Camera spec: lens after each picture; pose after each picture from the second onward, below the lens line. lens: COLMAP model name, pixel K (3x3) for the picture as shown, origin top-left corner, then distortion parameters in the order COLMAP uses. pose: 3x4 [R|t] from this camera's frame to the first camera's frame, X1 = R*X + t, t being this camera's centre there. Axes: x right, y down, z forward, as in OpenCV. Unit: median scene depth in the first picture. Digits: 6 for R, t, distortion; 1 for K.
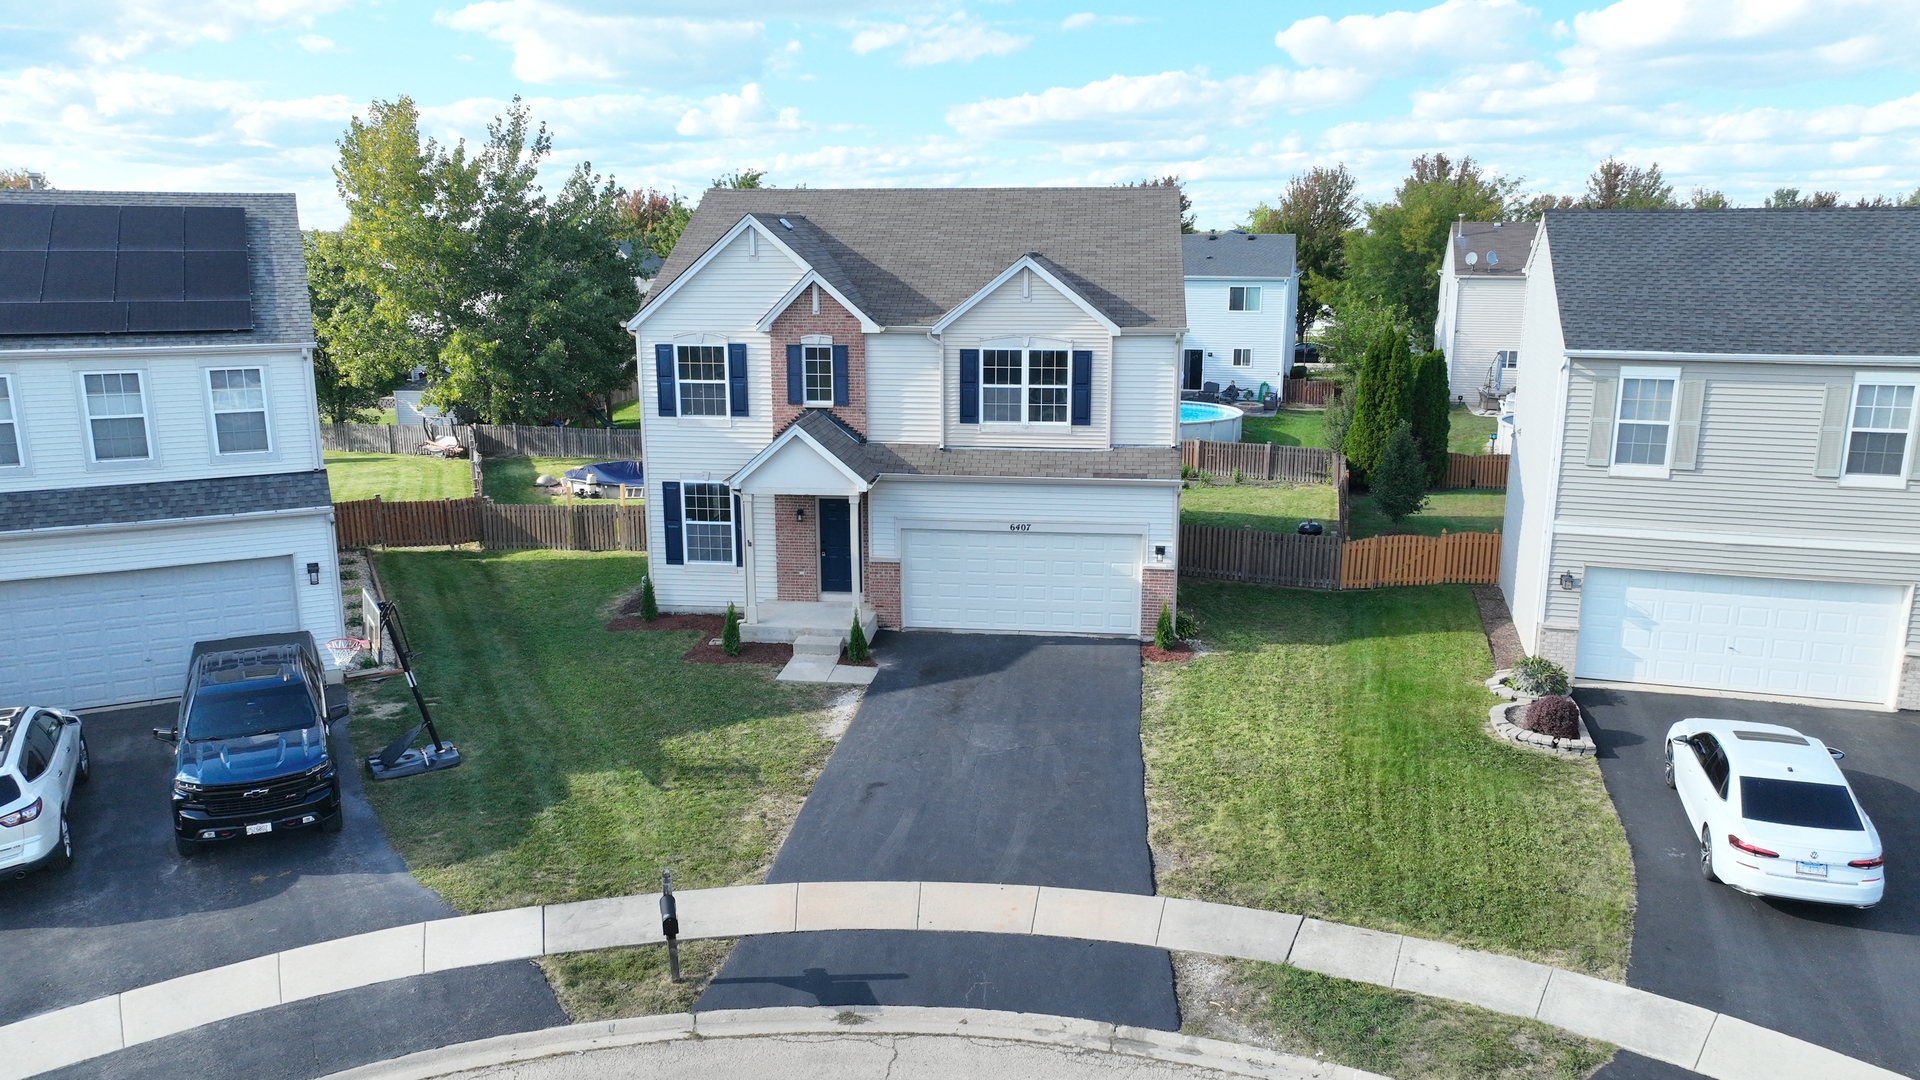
lens RADIAL K [[1389.5, 0, 957.0], [0, 1389.5, 539.6], [0, 0, 1]] dist [0.004032, 0.001031]
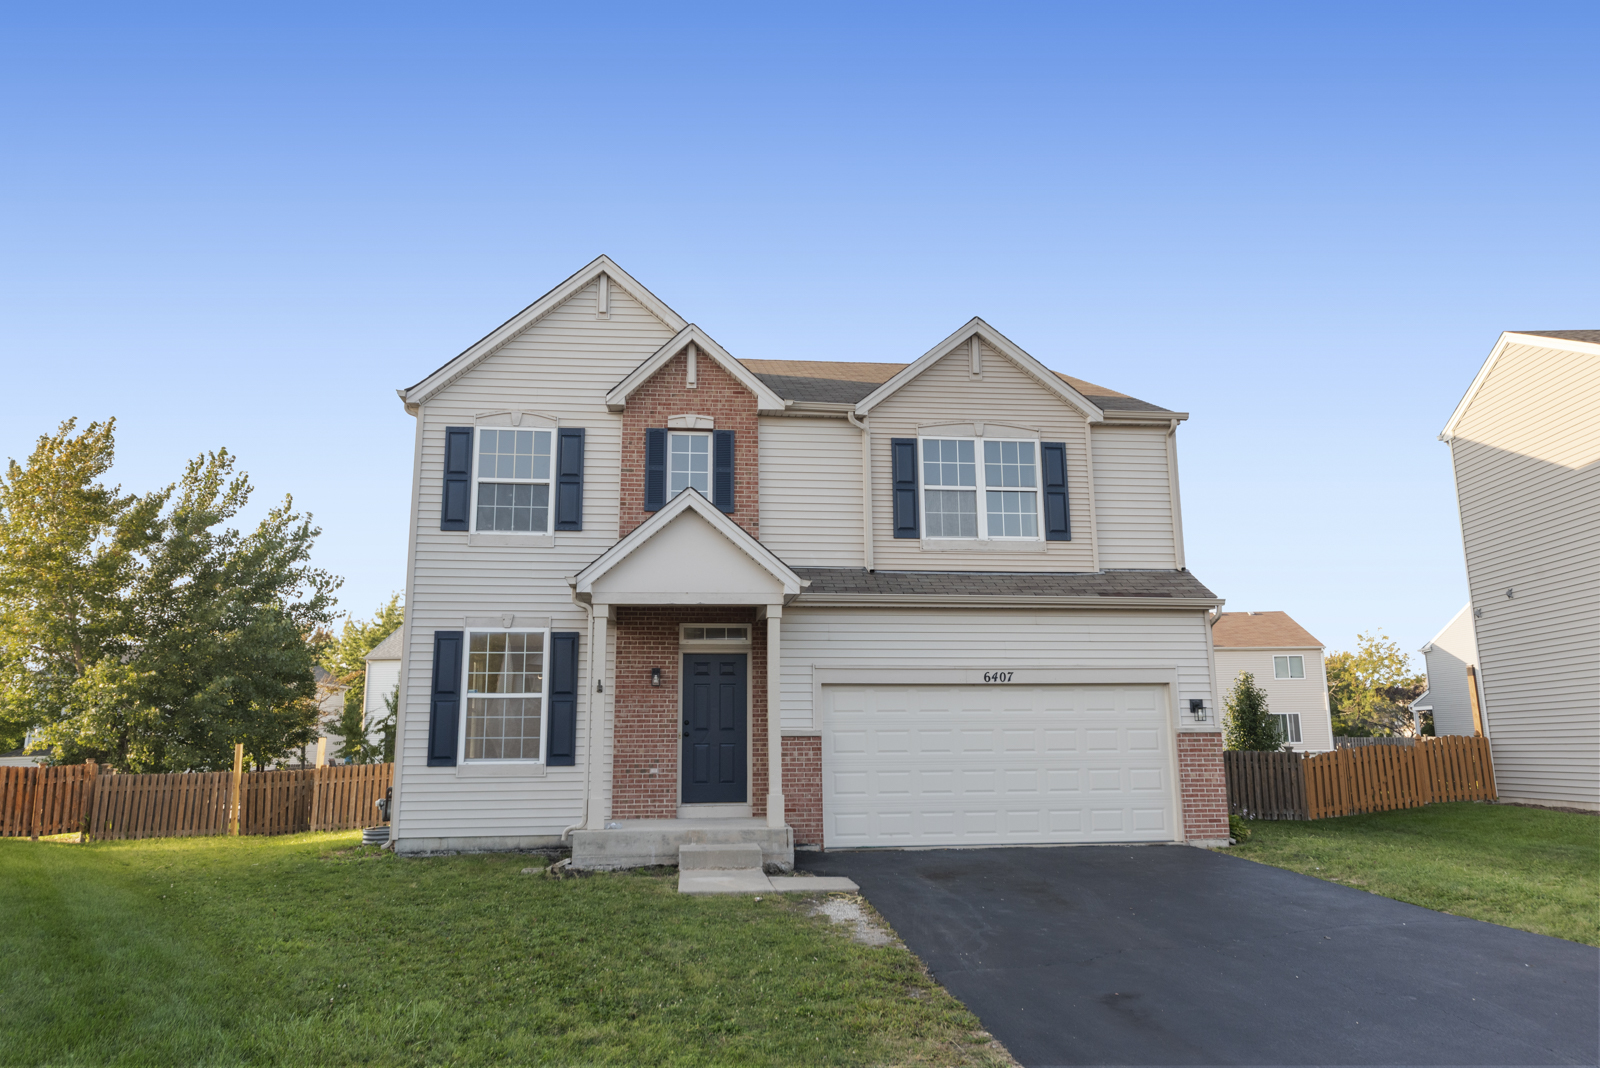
lens RADIAL K [[1073.4, 0, 805.1], [0, 1073.4, 534.9], [0, 0, 1]] dist [-0.008560, 0.003508]
pose [[0.972421, 0.037558, 0.230187, -0.167997], [0.063300, 0.907404, -0.415465, 0.139079], [-0.224477, 0.418578, 0.880002, 0.529813]]
